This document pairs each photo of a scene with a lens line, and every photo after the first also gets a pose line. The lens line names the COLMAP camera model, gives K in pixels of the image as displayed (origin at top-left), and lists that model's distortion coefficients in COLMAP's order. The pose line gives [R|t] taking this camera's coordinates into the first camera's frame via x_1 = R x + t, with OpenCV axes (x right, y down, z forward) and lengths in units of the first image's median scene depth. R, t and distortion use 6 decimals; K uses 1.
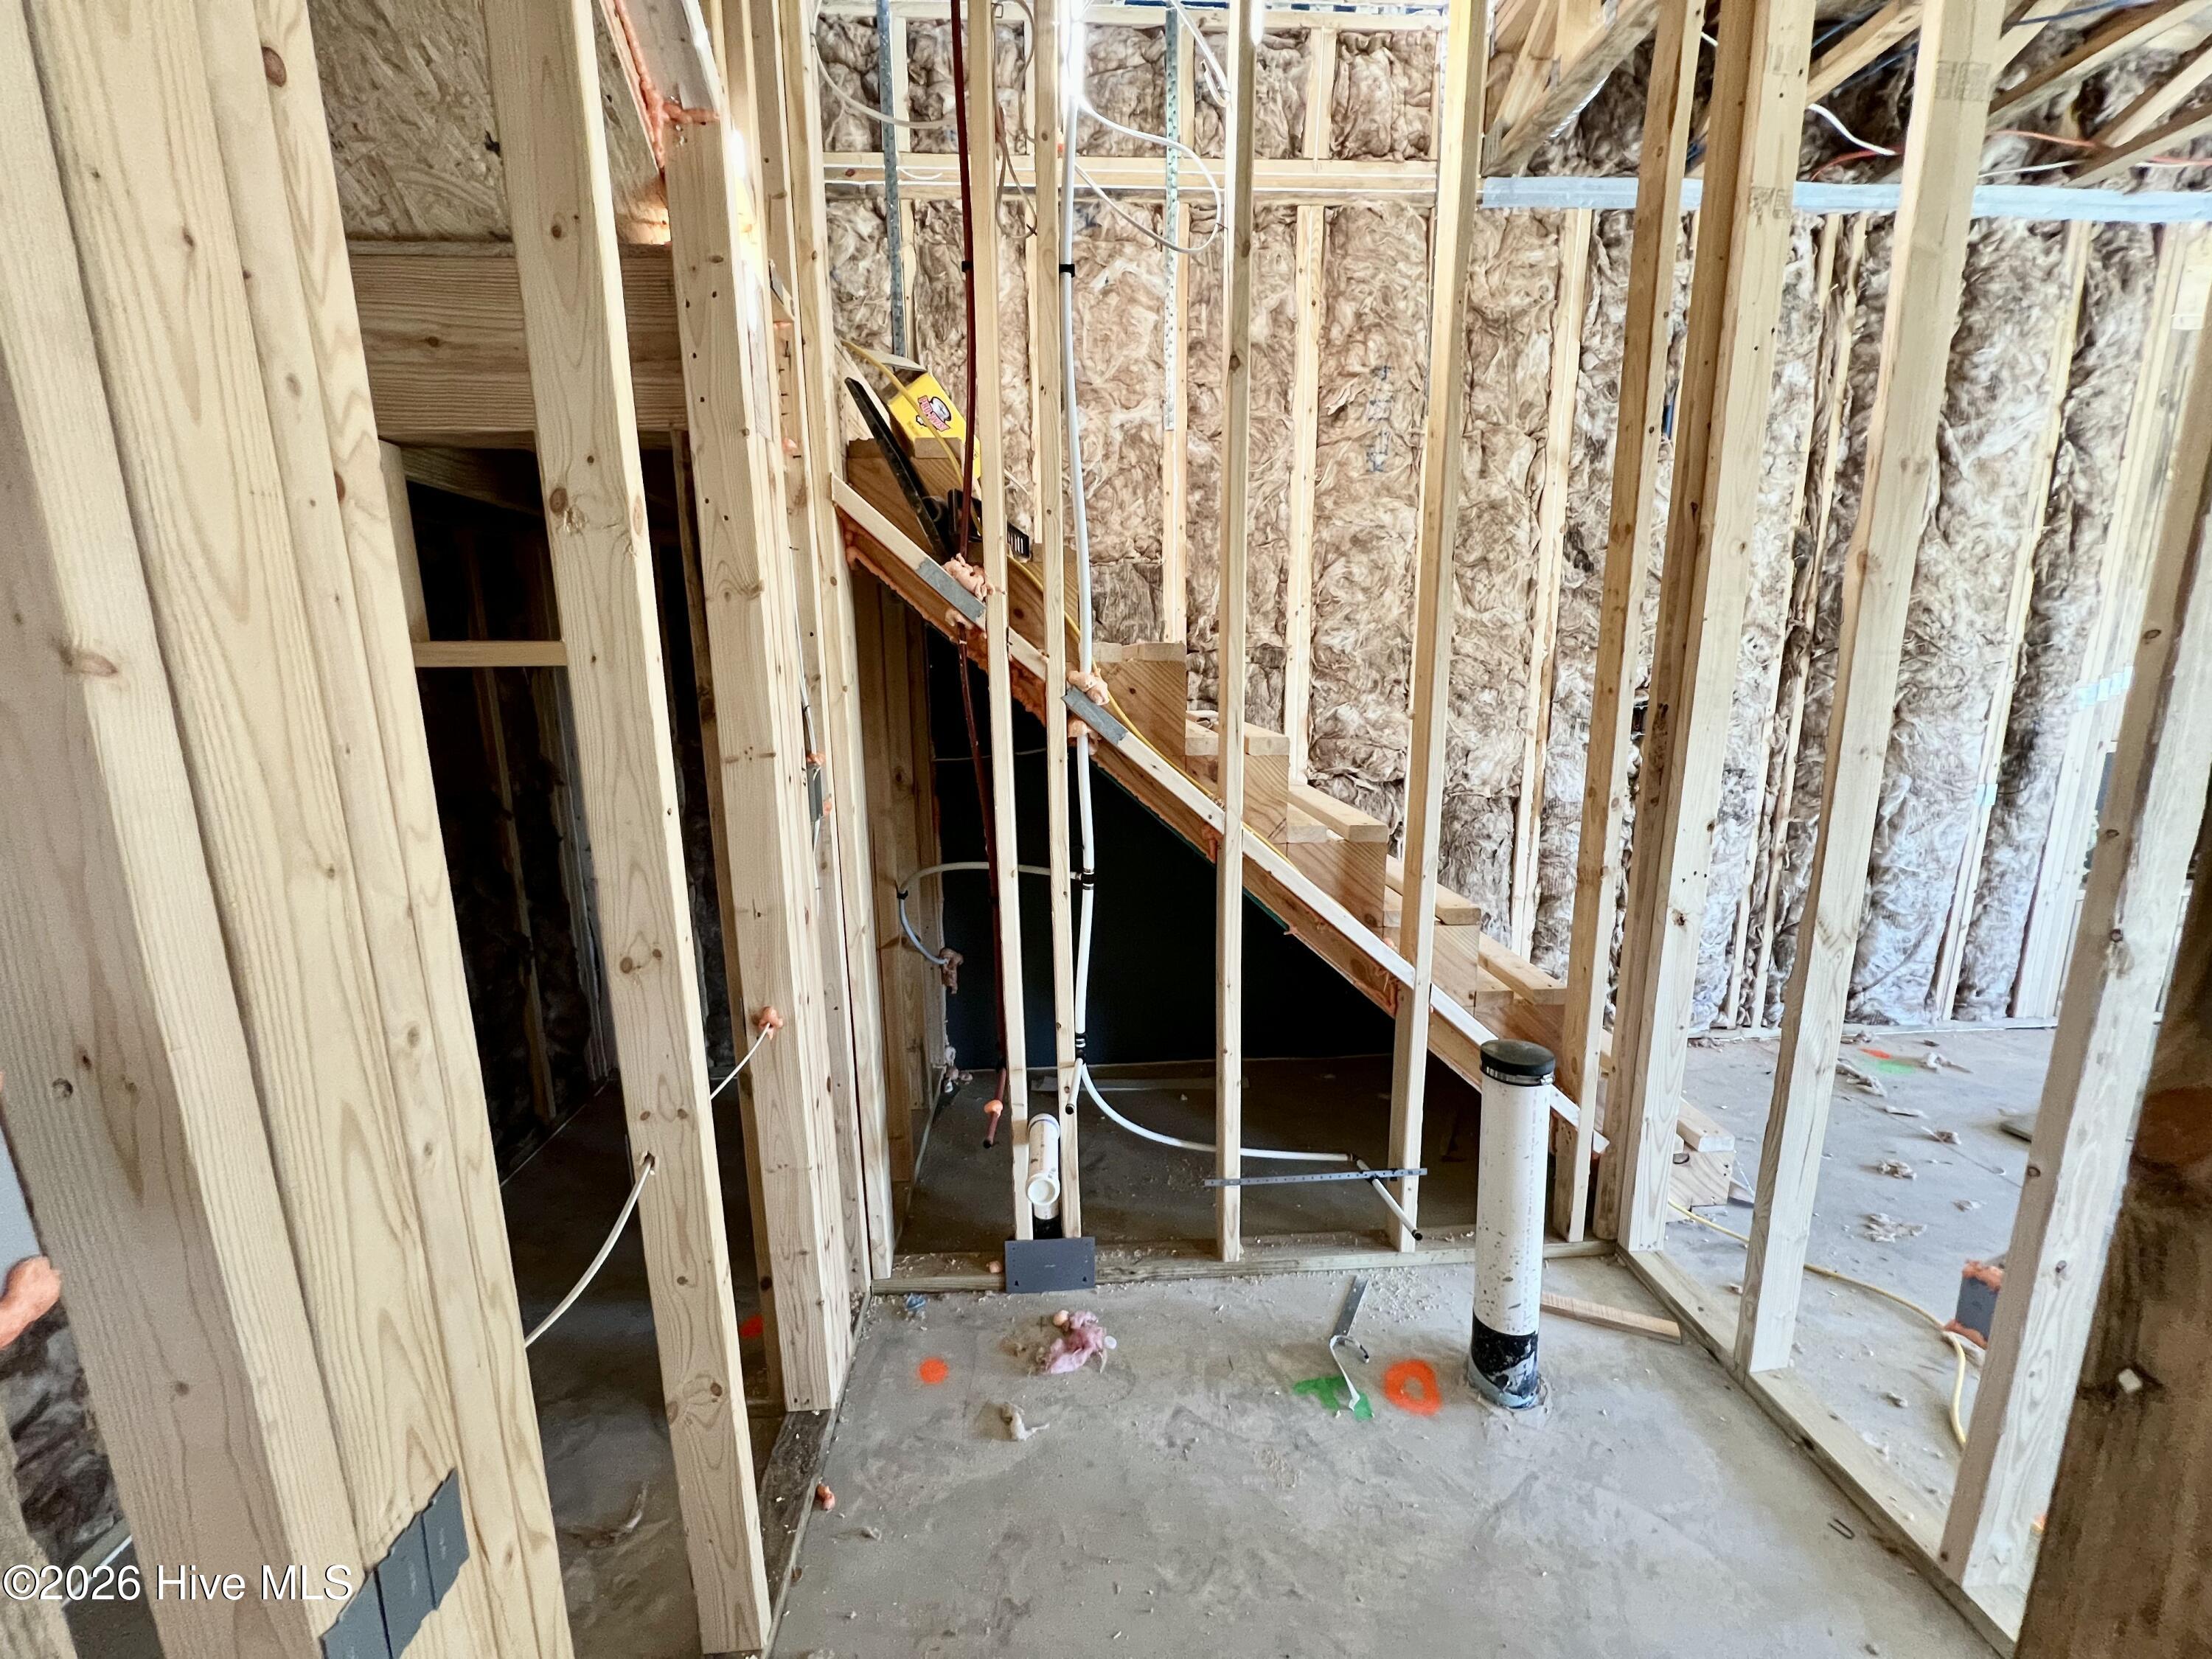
lens RADIAL K [[879.4, 0, 1103.9], [0, 879.4, 832.4], [0, 0, 1]] dist [-0.000623, -0.000150]
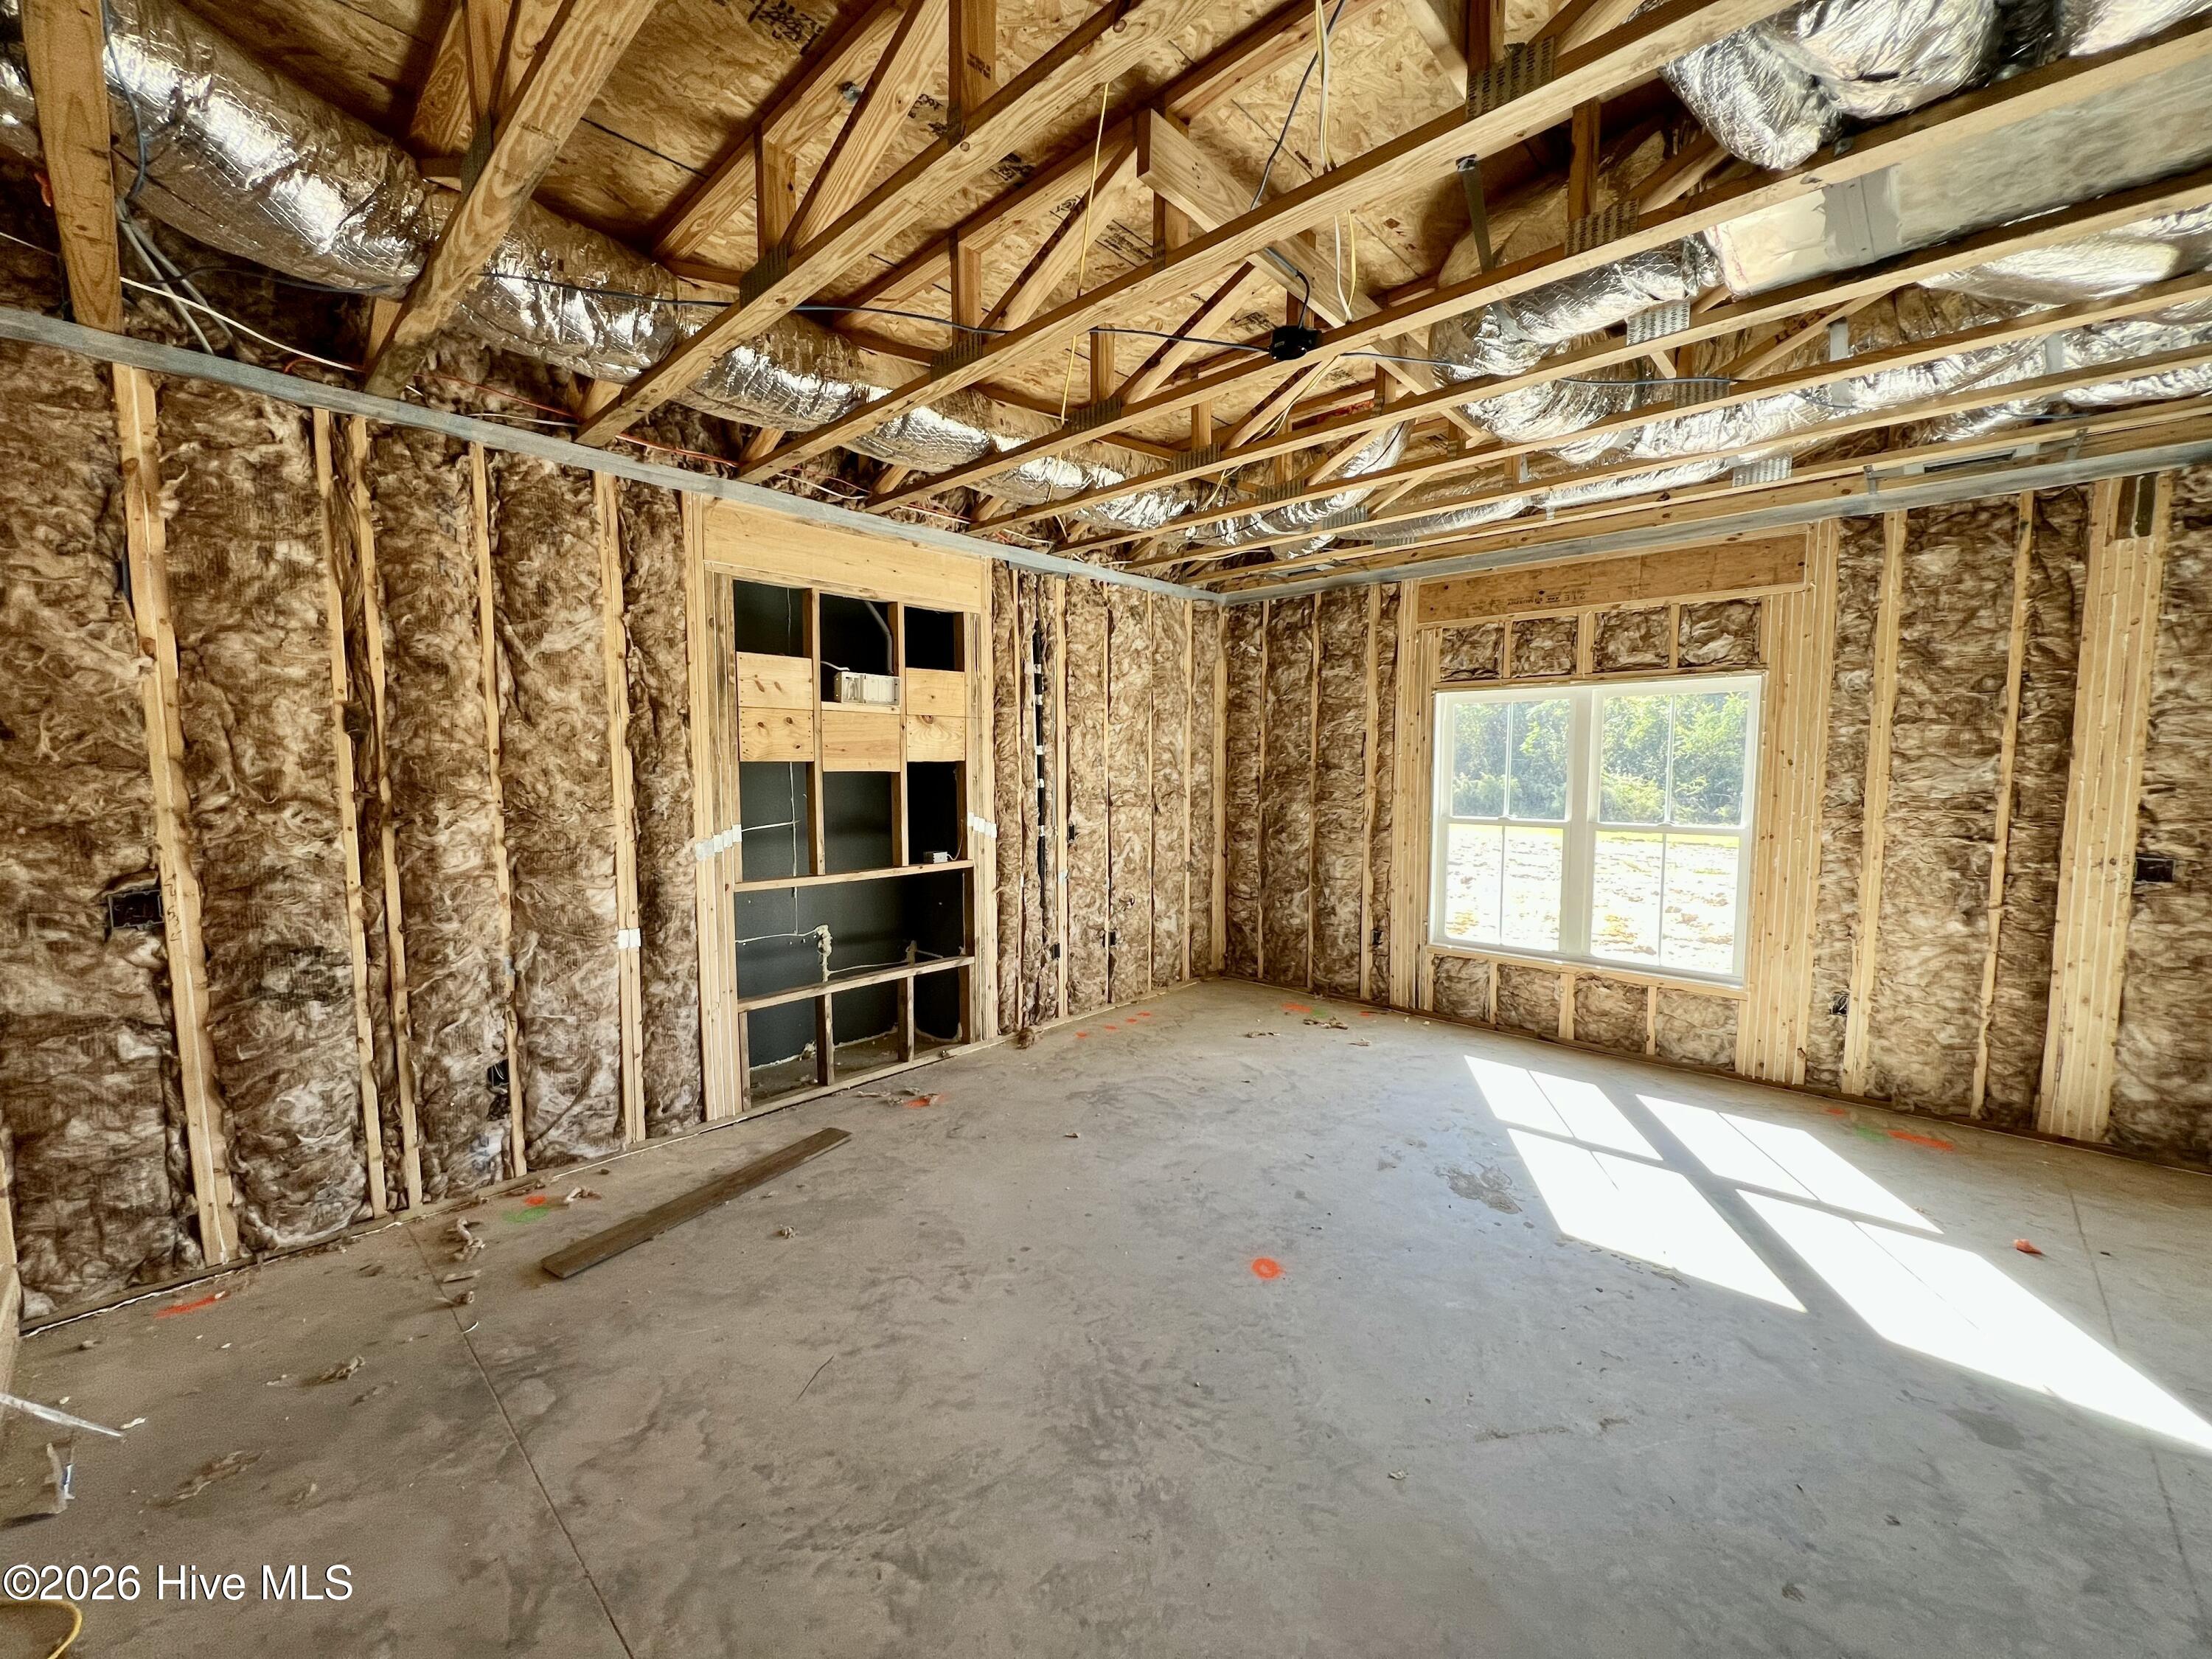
lens RADIAL K [[879.4, 0, 1103.9], [0, 879.4, 832.4], [0, 0, 1]] dist [-0.000623, -0.000150]
pose [[0.725780, -0.040112, 0.686756, 0.721669], [0.122496, 0.989880, -0.071640, -0.023453], [-0.676933, 0.136120, 0.723349, -0.283963]]
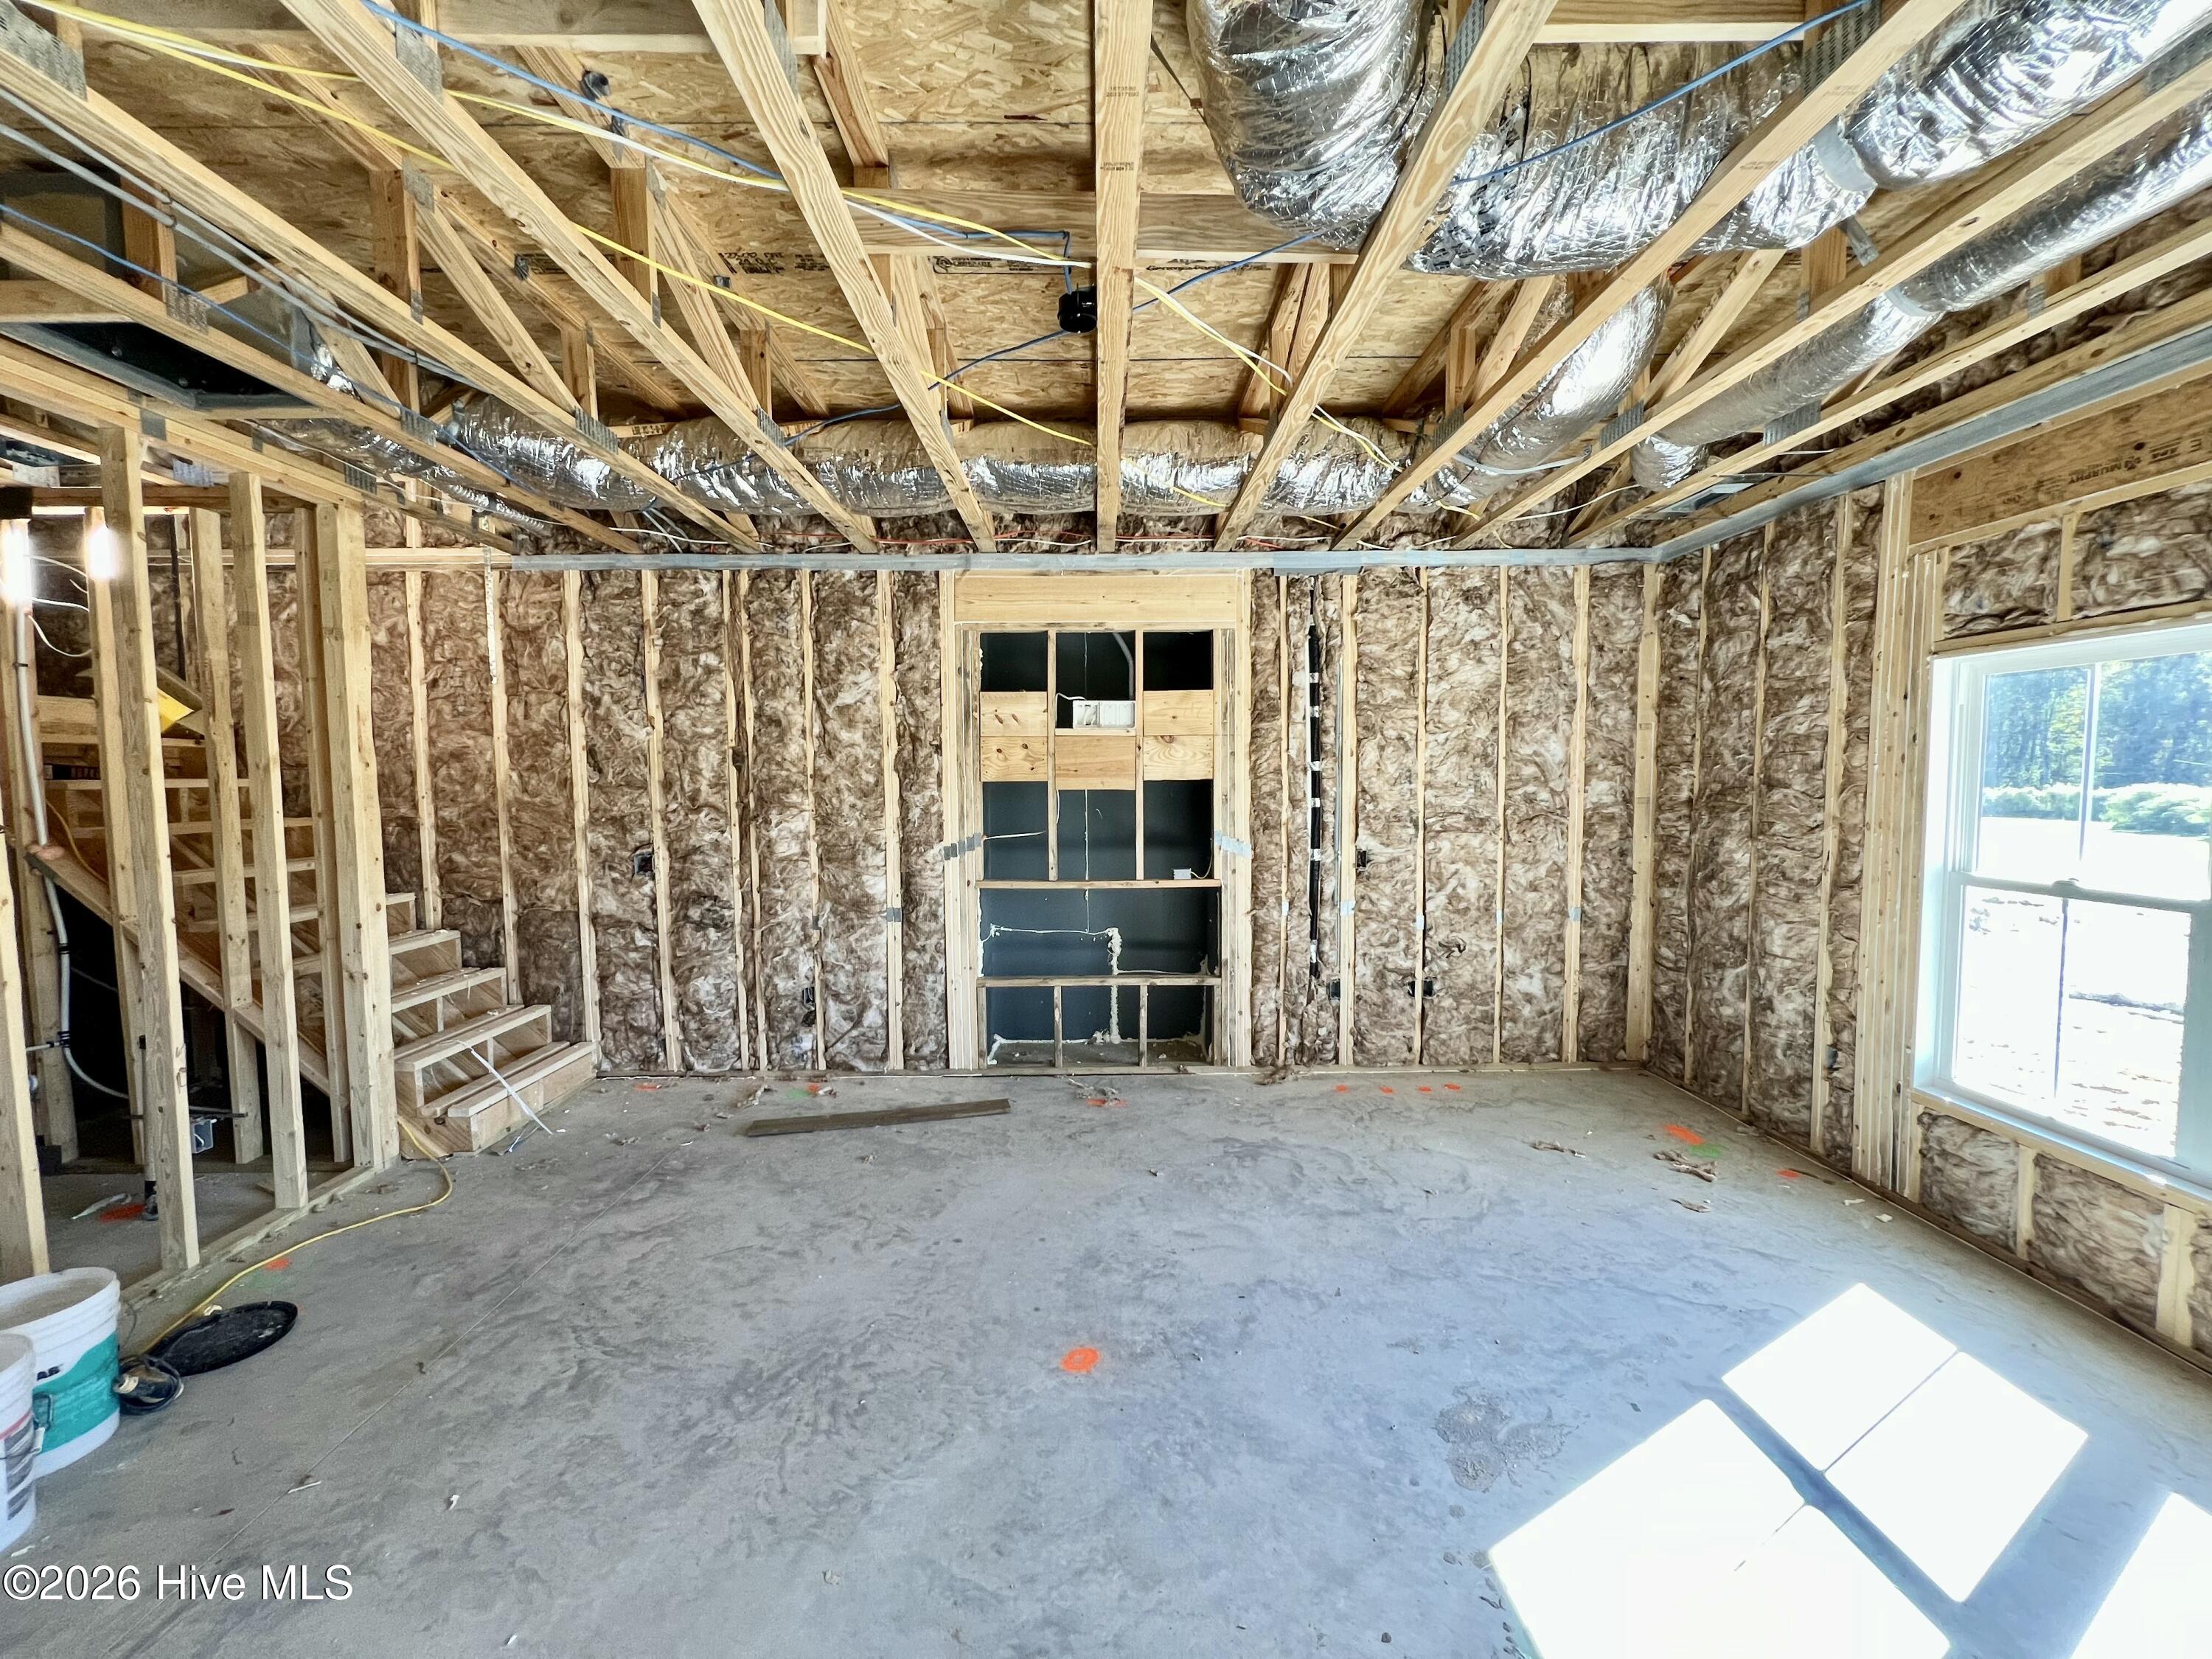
lens RADIAL K [[879.4, 0, 1103.9], [0, 879.4, 832.4], [0, 0, 1]] dist [-0.000623, -0.000150]
pose [[0.998615, 0.010690, -0.051520, 1.552217], [-0.017244, 0.991560, -0.128500, 0.005454], [0.049711, 0.129211, 0.990370, -0.548513]]
